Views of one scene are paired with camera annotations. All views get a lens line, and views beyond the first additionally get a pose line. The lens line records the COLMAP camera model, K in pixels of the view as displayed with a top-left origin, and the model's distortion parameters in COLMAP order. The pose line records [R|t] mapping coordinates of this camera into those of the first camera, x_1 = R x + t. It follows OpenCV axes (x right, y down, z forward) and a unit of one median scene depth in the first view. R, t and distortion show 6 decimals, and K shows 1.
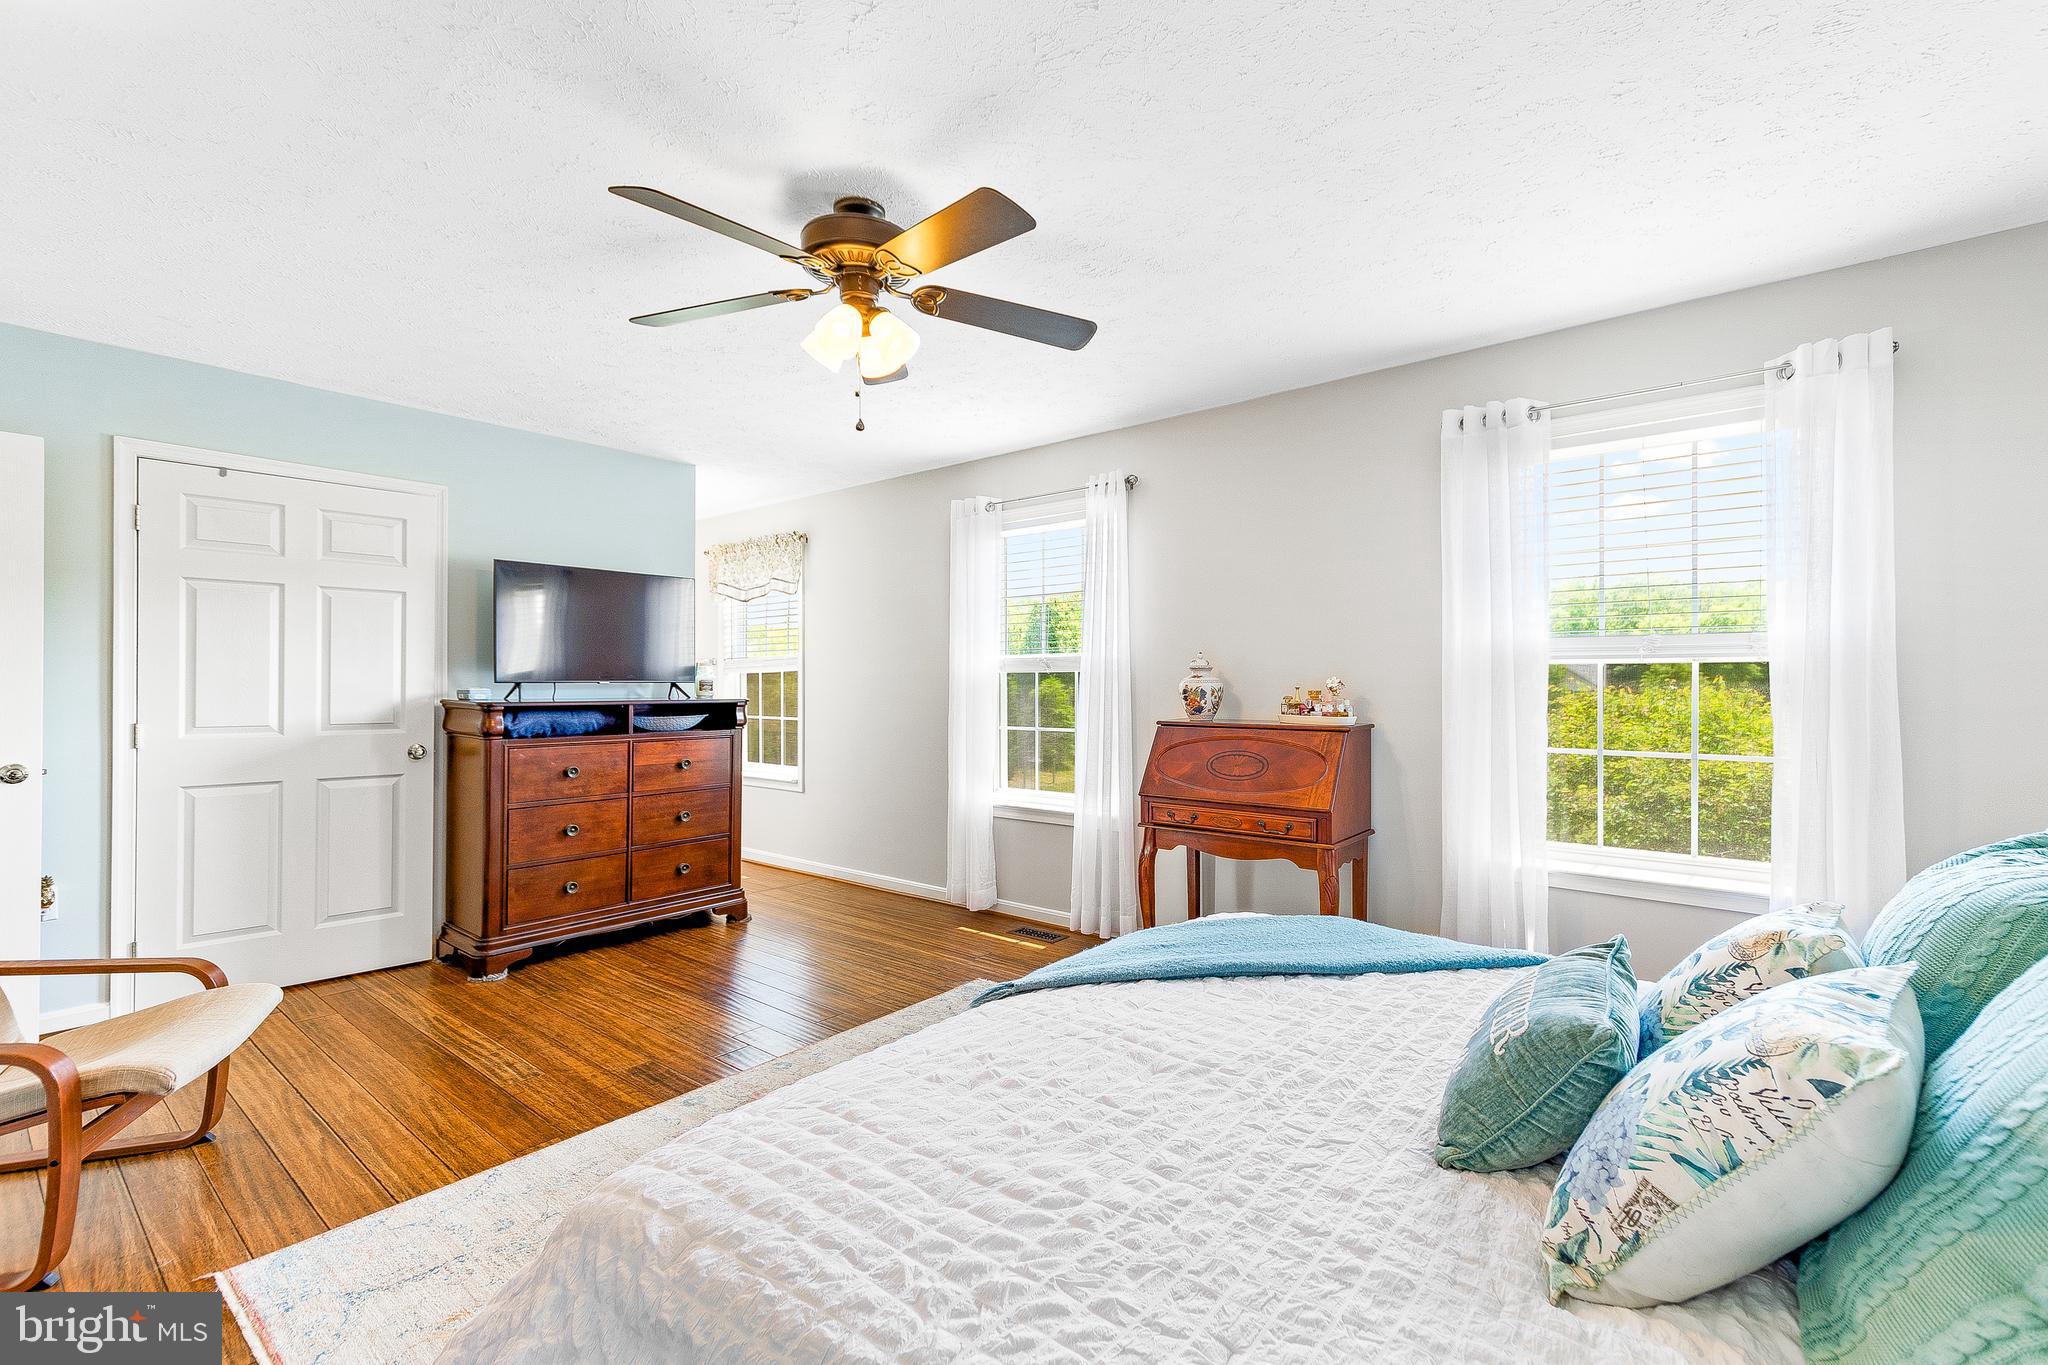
lens RADIAL K [[851.6, 0, 1029.5], [0, 851.6, 687.7], [0, 0, 1]] dist [-0.037610, -0.000085]
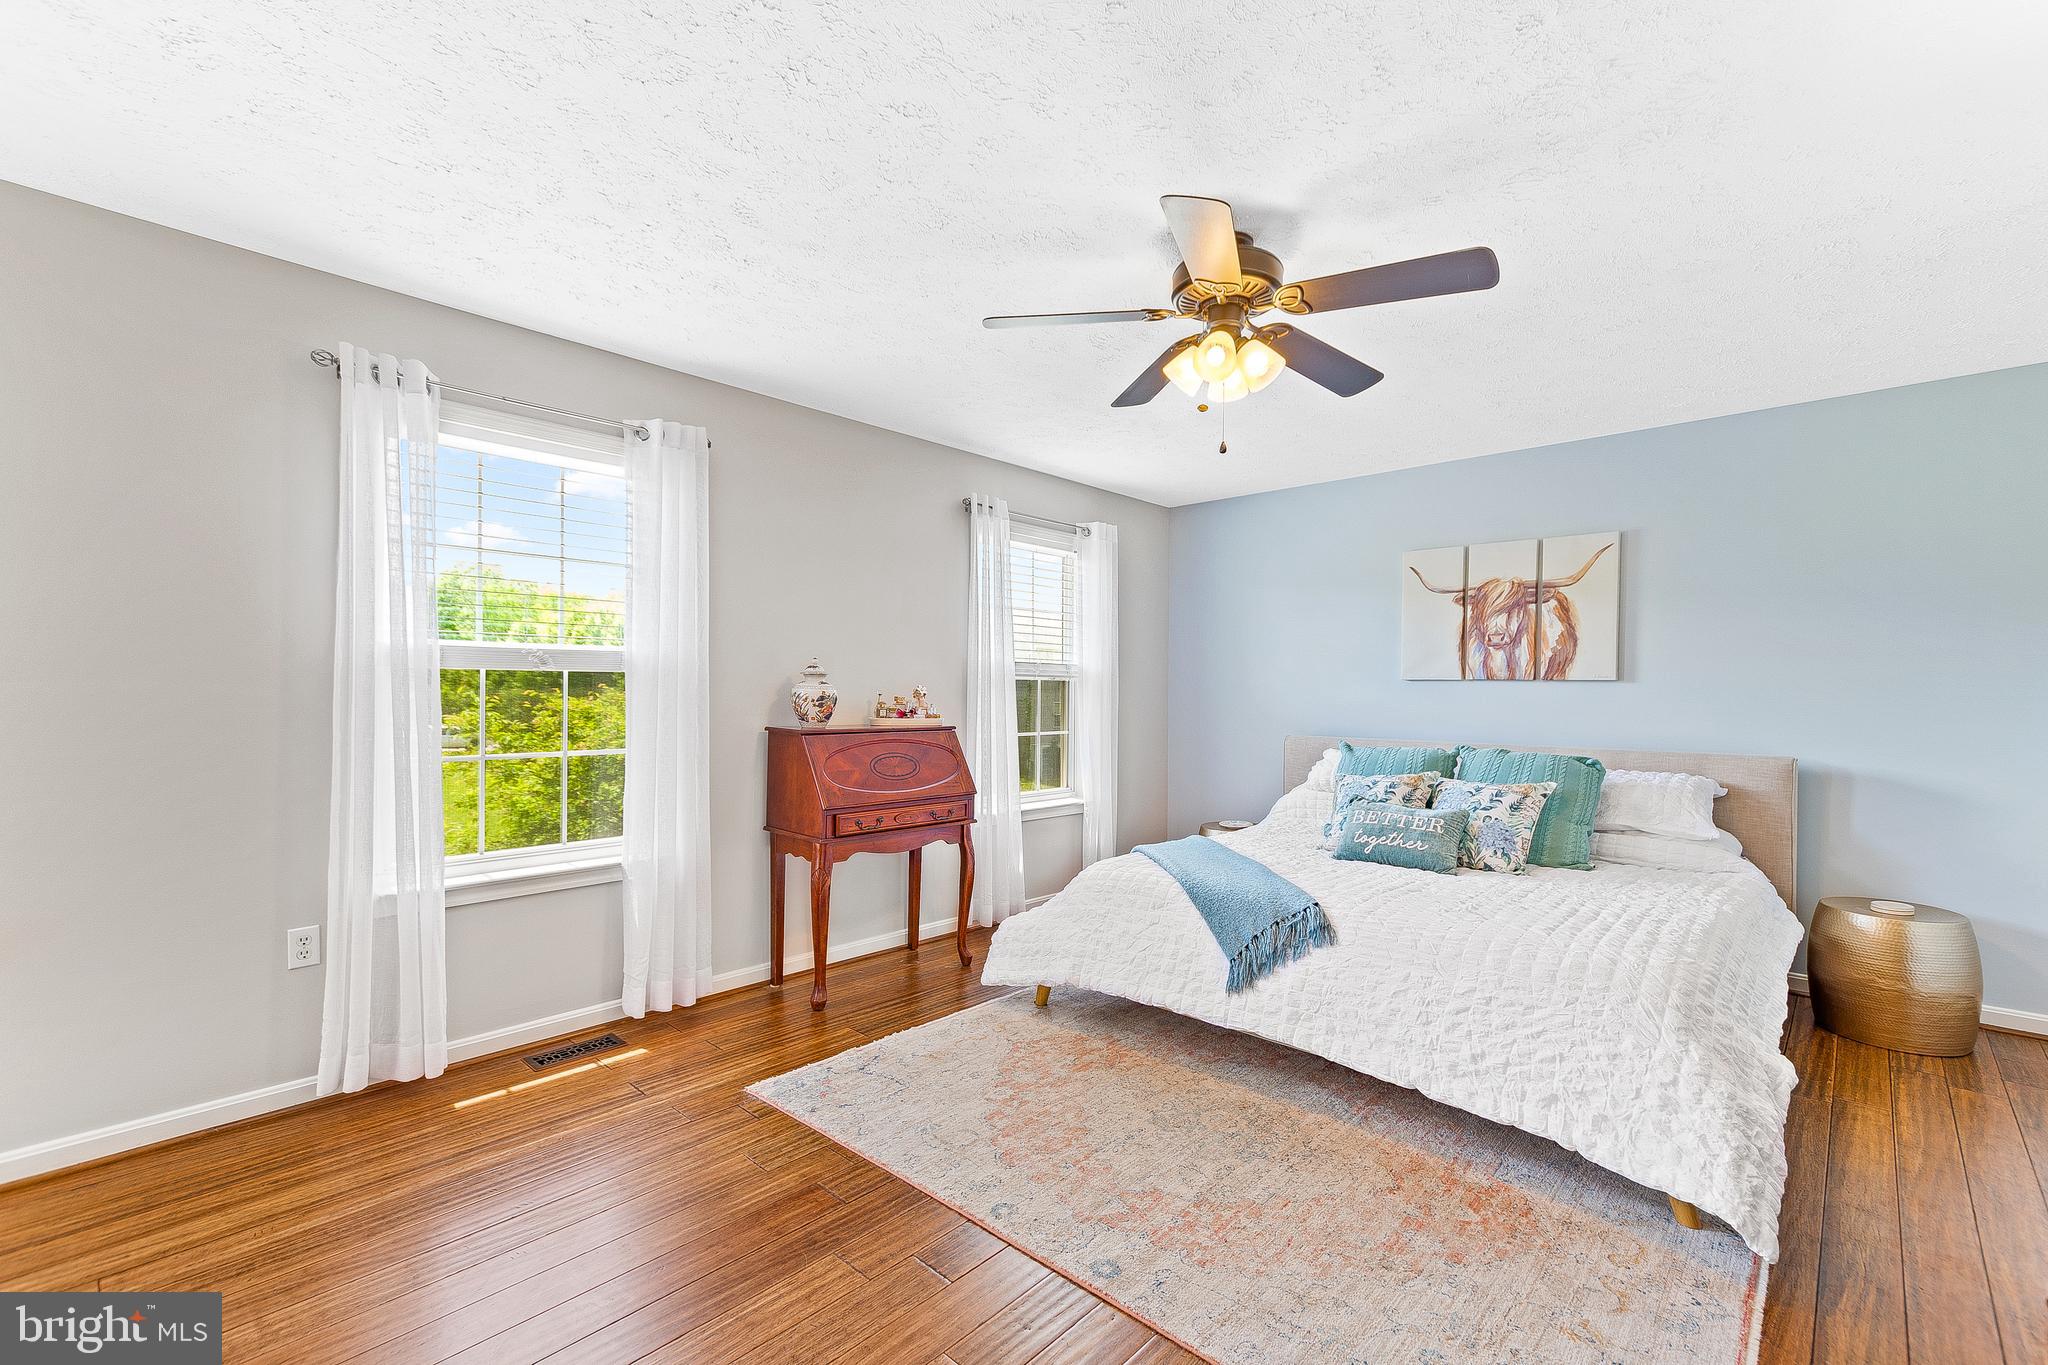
lens RADIAL K [[902.2, 0, 1025.6], [0, 902.2, 717.7], [0, 0, 1]] dist [0.003444, -0.000550]
pose [[0.064130, -0.024420, 0.997643, -0.698023], [-0.006064, 0.999673, 0.024860, 0.000972], [-0.997923, -0.007644, 0.063961, 0.604344]]
